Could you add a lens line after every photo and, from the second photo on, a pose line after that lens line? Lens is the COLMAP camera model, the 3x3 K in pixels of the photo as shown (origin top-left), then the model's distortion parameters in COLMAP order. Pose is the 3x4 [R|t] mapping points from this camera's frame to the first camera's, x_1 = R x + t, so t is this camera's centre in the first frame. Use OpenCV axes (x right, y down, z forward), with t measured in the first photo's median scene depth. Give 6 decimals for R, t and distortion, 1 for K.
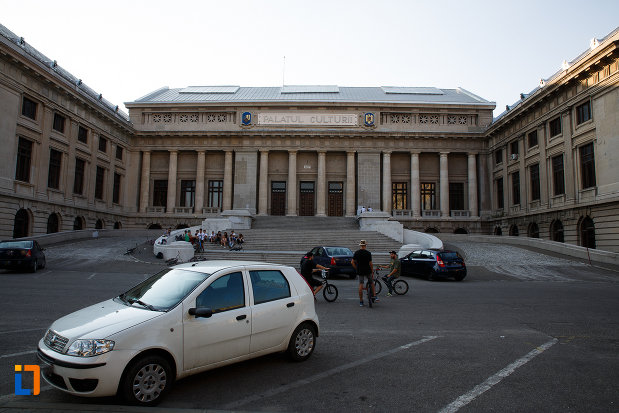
lens RADIAL K [[424.9, 0, 307.9], [0, 424.9, 204.0], [0, 0, 1]] dist [-0.088824, 0.012609]
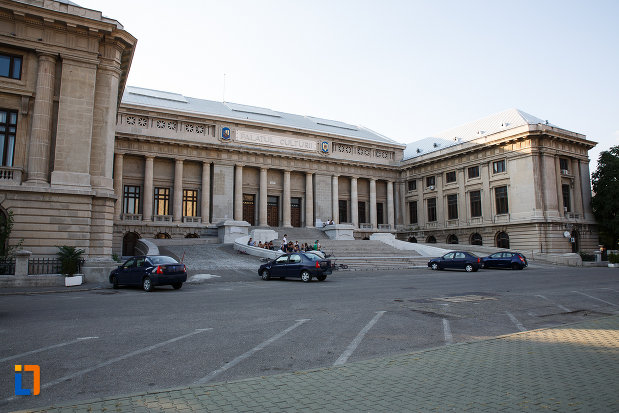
lens RADIAL K [[424.9, 0, 310.5], [0, 424.9, 204.7], [0, 0, 1]] dist [-0.088824, 0.012609]
pose [[0.857125, 0.041862, 0.513404, -0.504755], [-0.034504, 0.999120, -0.023861, -0.006106], [-0.513951, 0.002737, 0.857815, -0.015518]]
